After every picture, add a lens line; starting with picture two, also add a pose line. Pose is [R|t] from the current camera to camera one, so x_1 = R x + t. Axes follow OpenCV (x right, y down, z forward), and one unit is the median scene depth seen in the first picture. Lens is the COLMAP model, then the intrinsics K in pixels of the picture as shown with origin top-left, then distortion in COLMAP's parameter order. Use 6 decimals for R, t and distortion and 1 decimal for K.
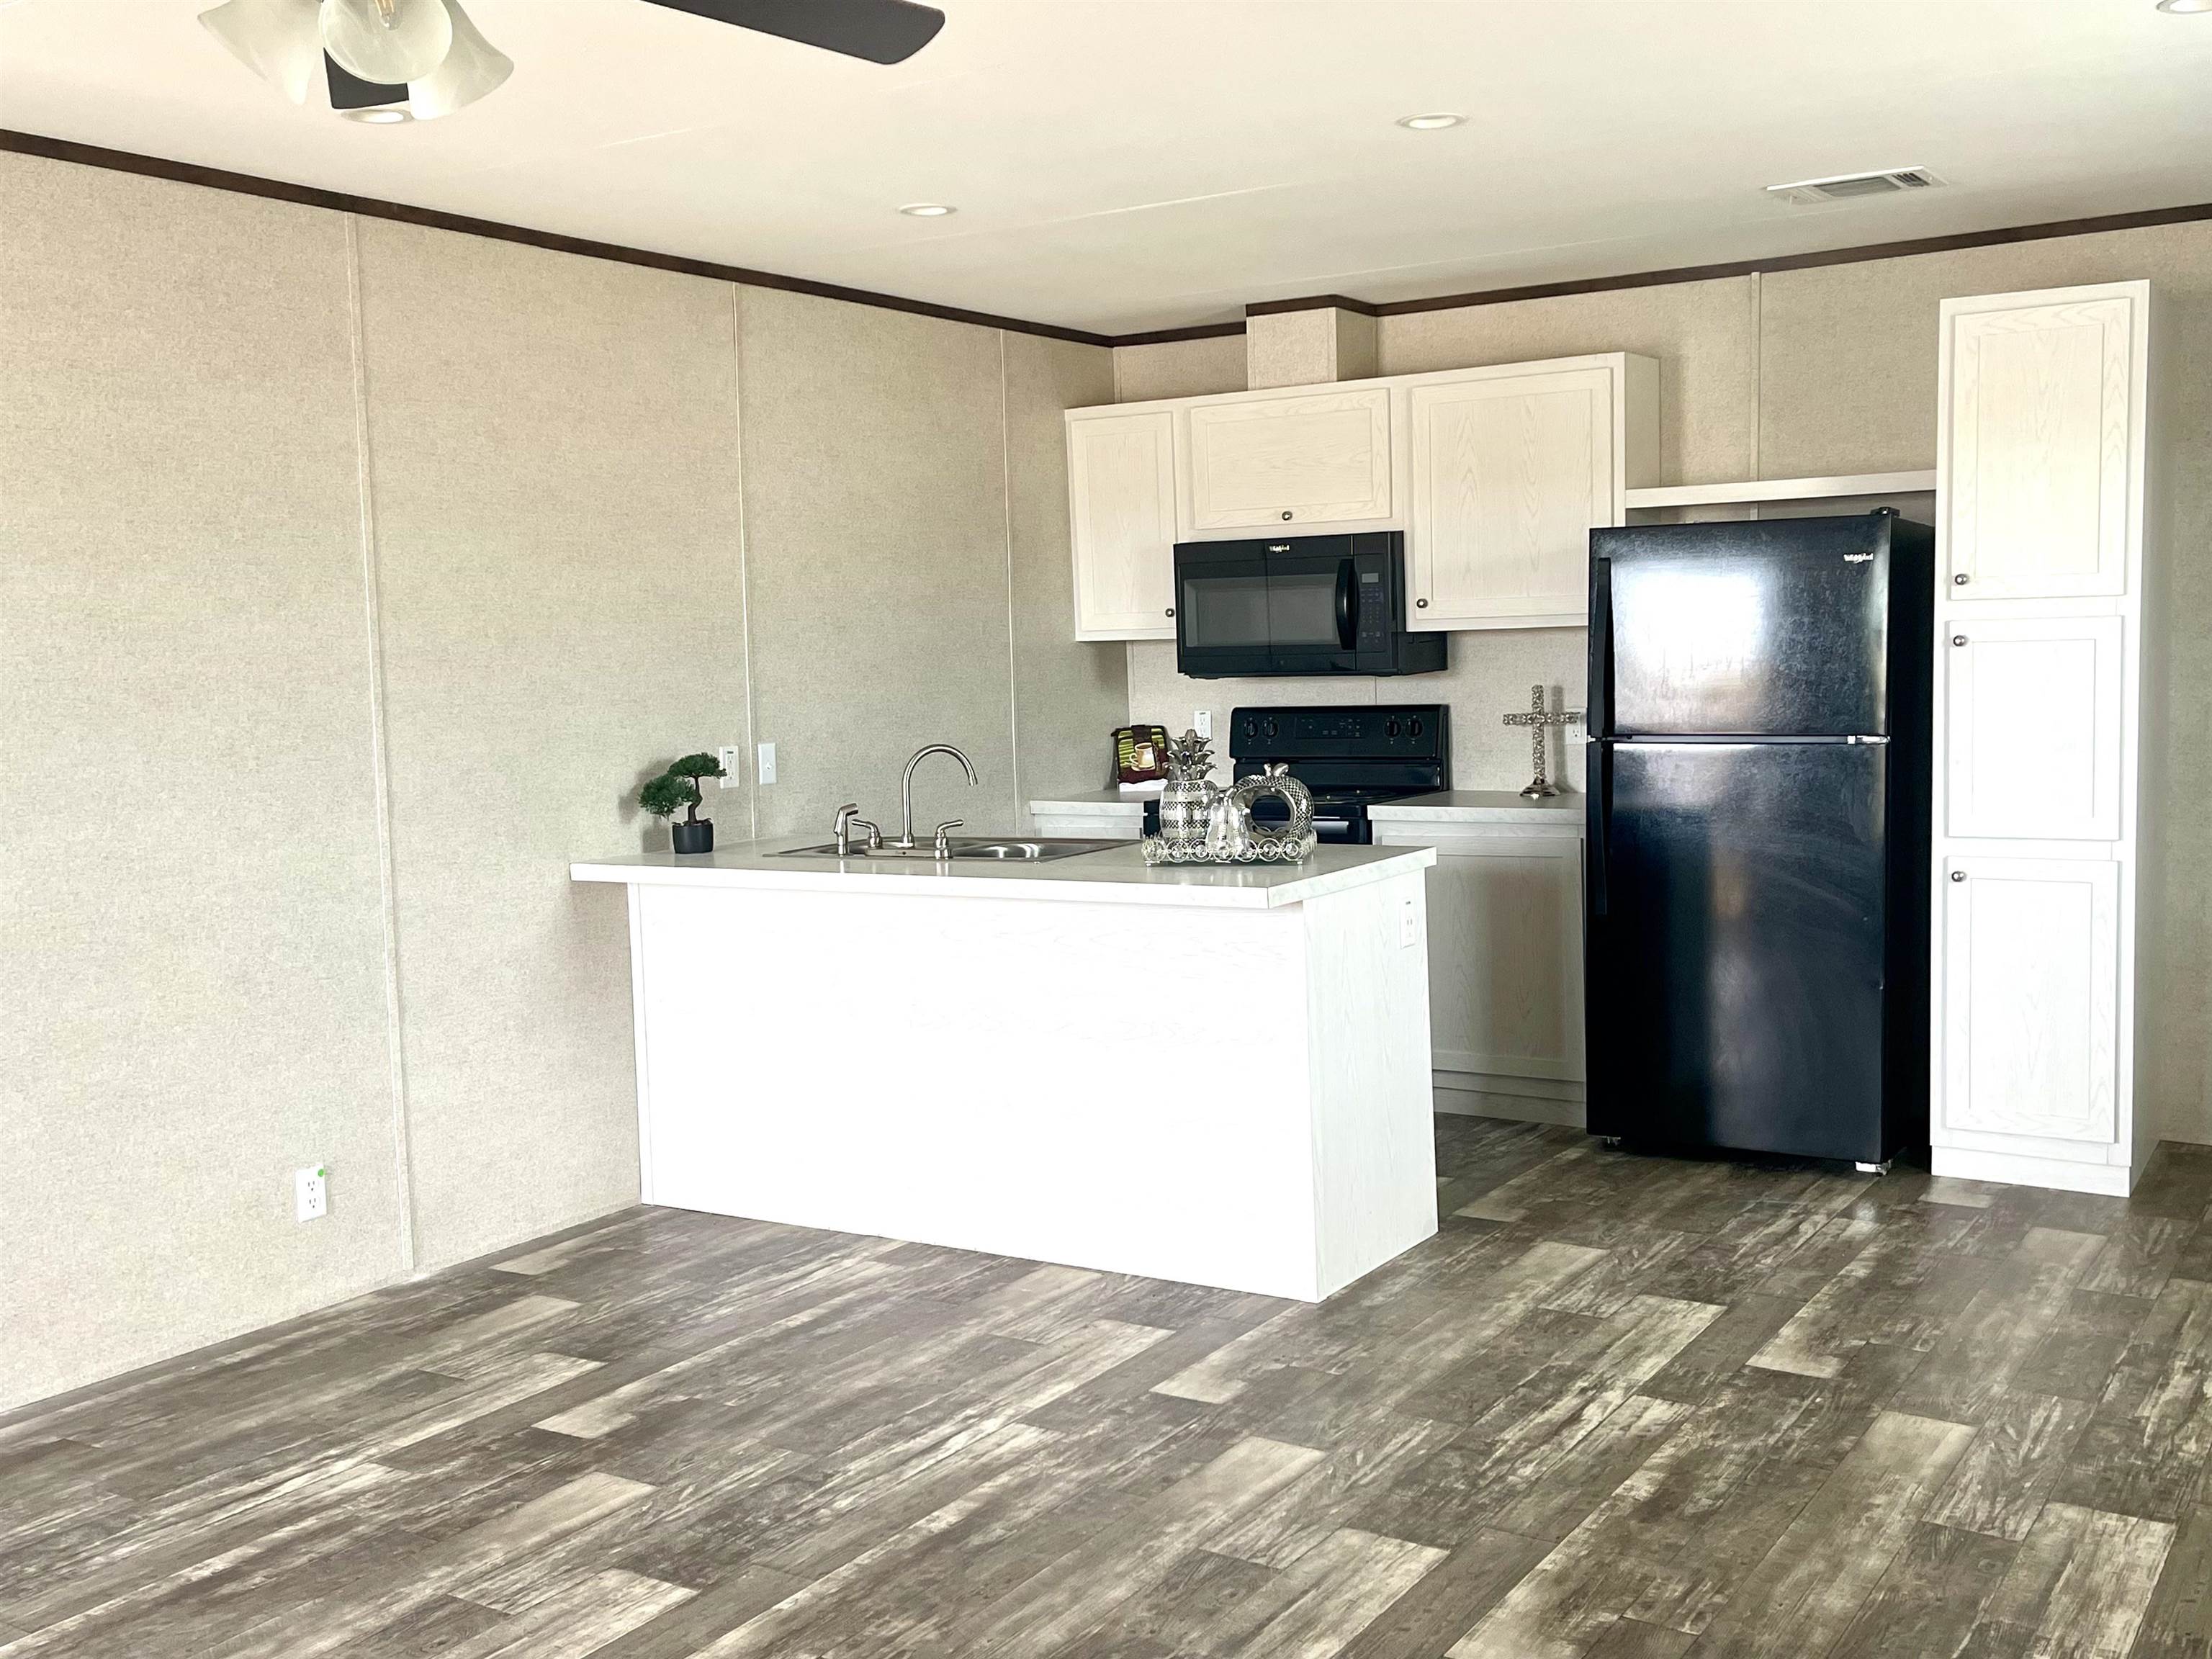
lens RADIAL K [[2136.0, 0, 1106.0], [0, 2136.0, 829.5], [0, 0, 1]] dist [0.090870, -0.138953]
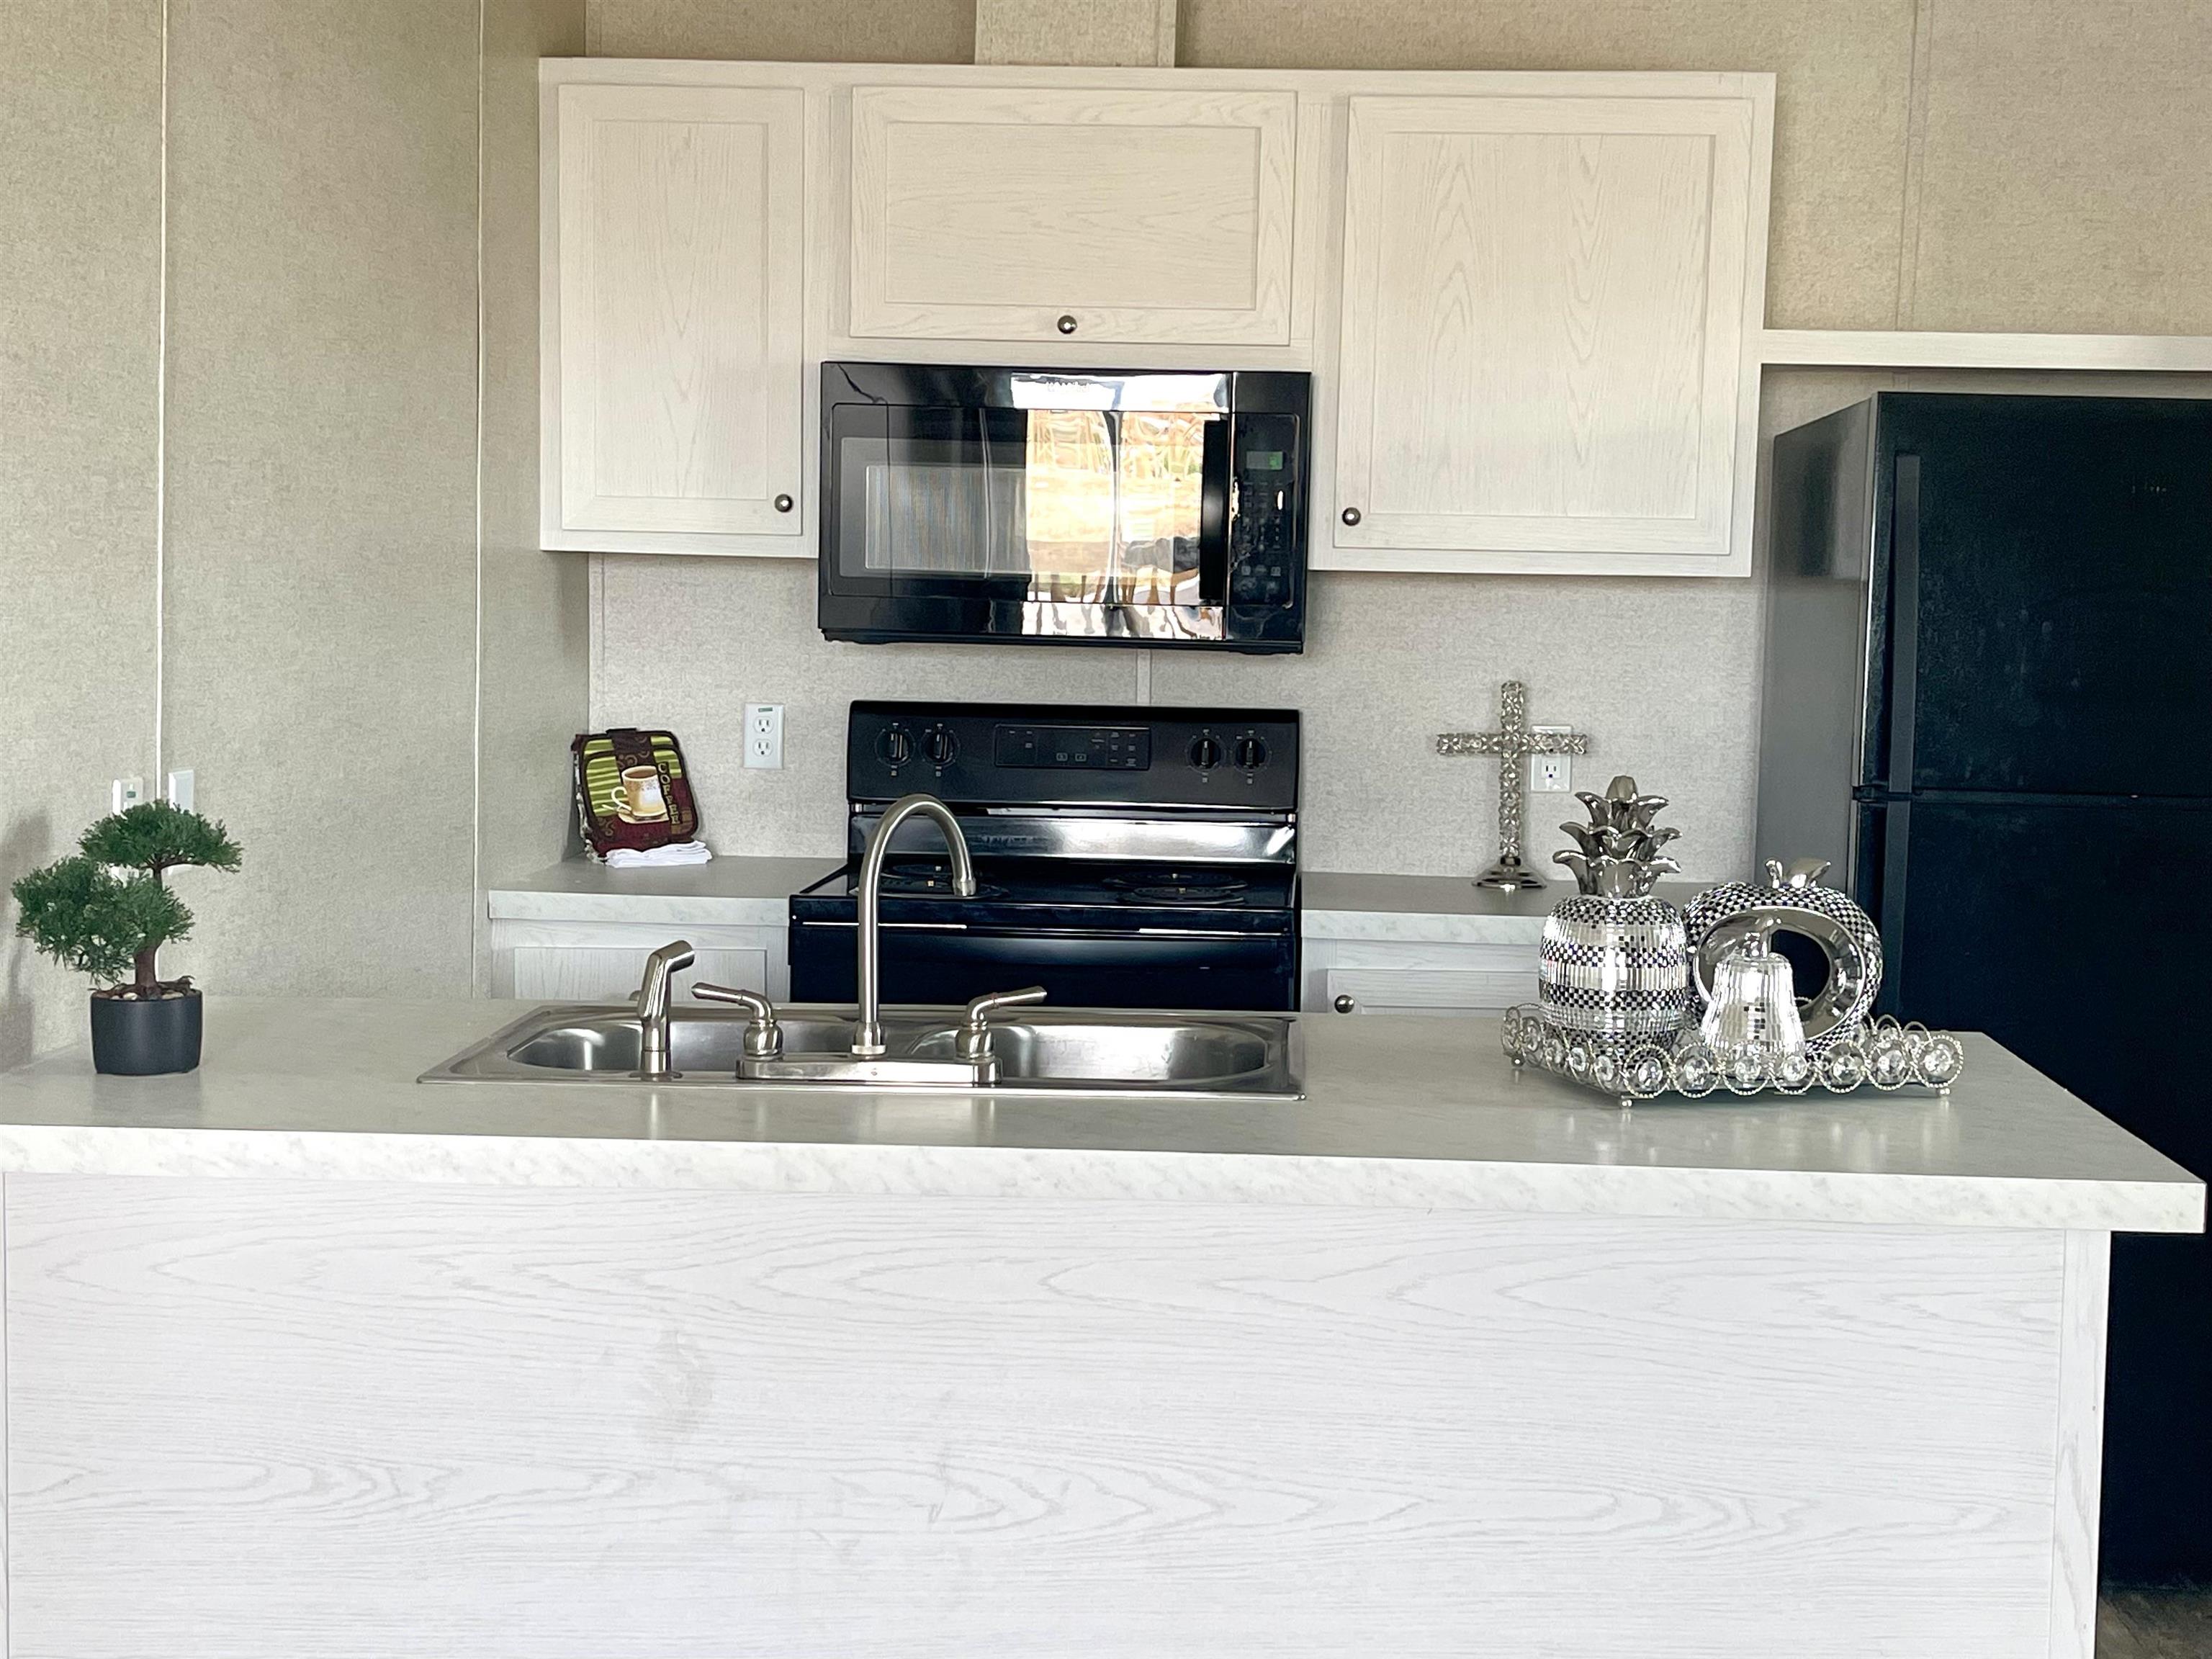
lens RADIAL K [[3009.1, 0, 1106.0], [0, 3009.1, 829.5], [0, 0, 1]] dist [0.152163, -0.444198]
pose [[0.869337, 0.008168, 0.494152, -0.353515], [-0.004099, 0.999948, -0.009318, -0.030577], [-0.494202, 0.006075, 0.869326, 0.529550]]
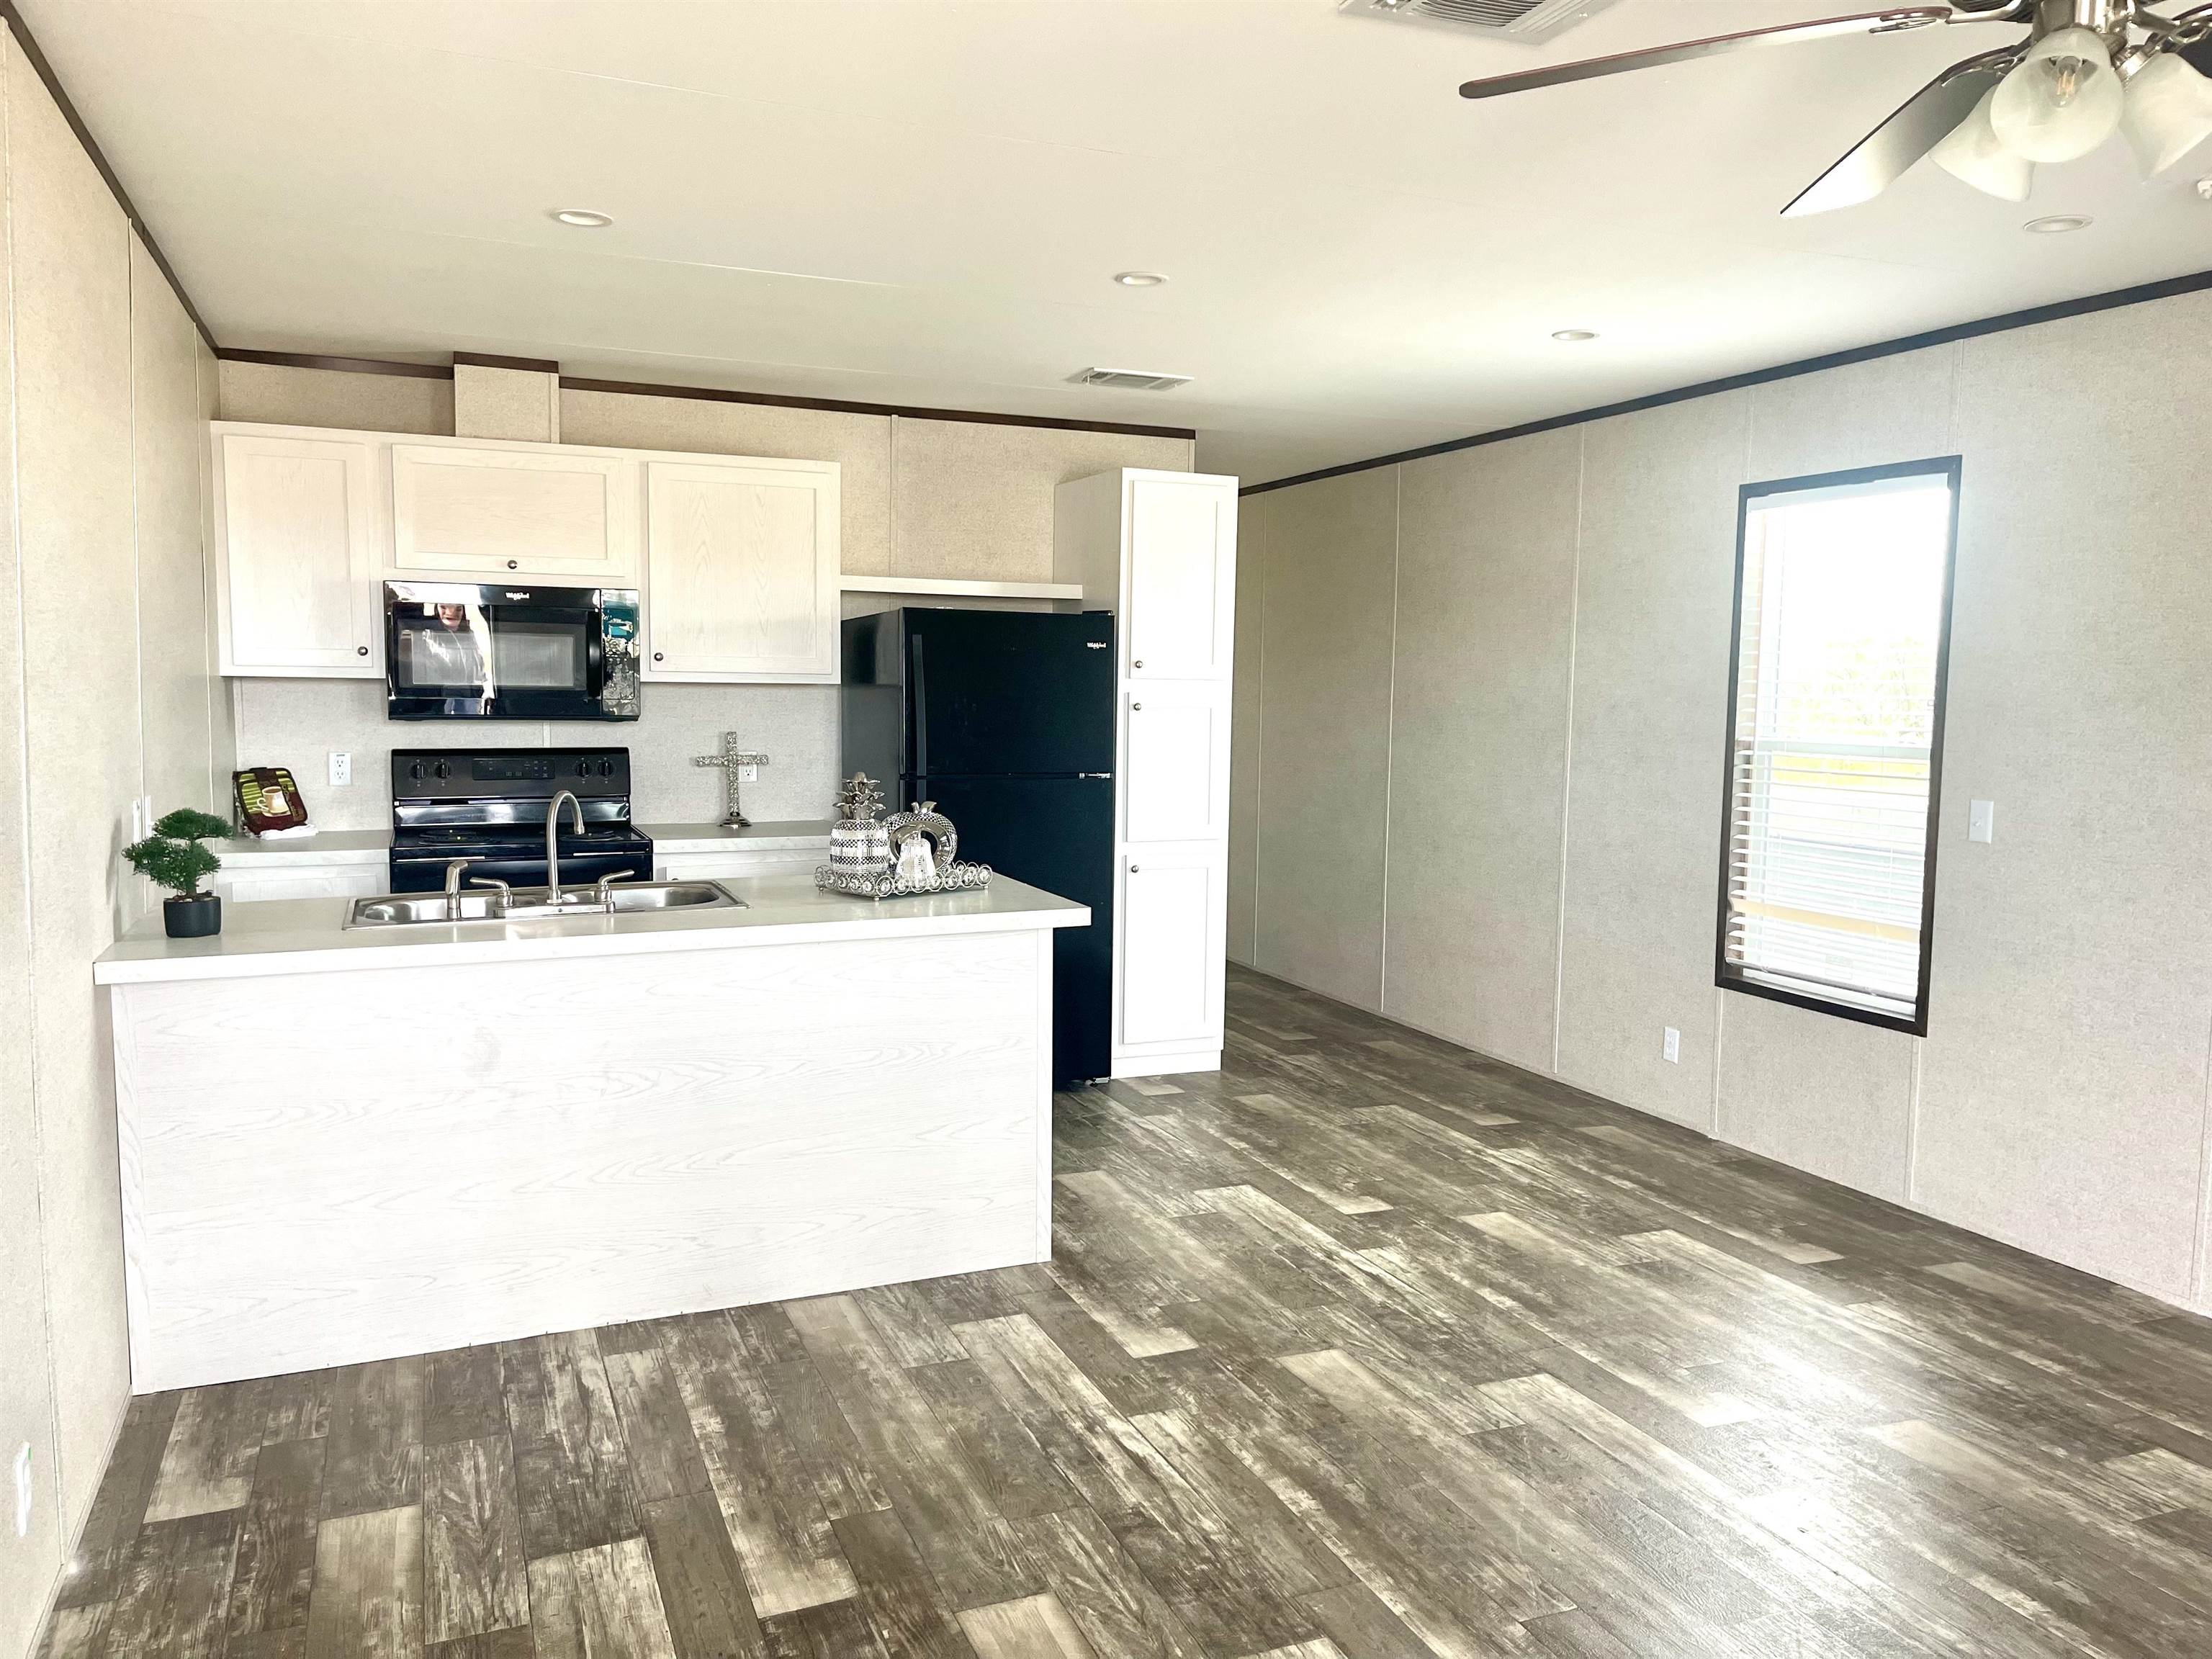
lens RADIAL K [[1668.7, 0, 1106.0], [0, 1668.7, 829.5], [0, 0, 1]] dist [0.087670, -0.127212]
pose [[0.565085, -0.038661, 0.824127, -0.594168], [0.045132, 0.998854, 0.015912, -0.026043], [-0.823798, 0.028203, 0.566182, 0.424411]]
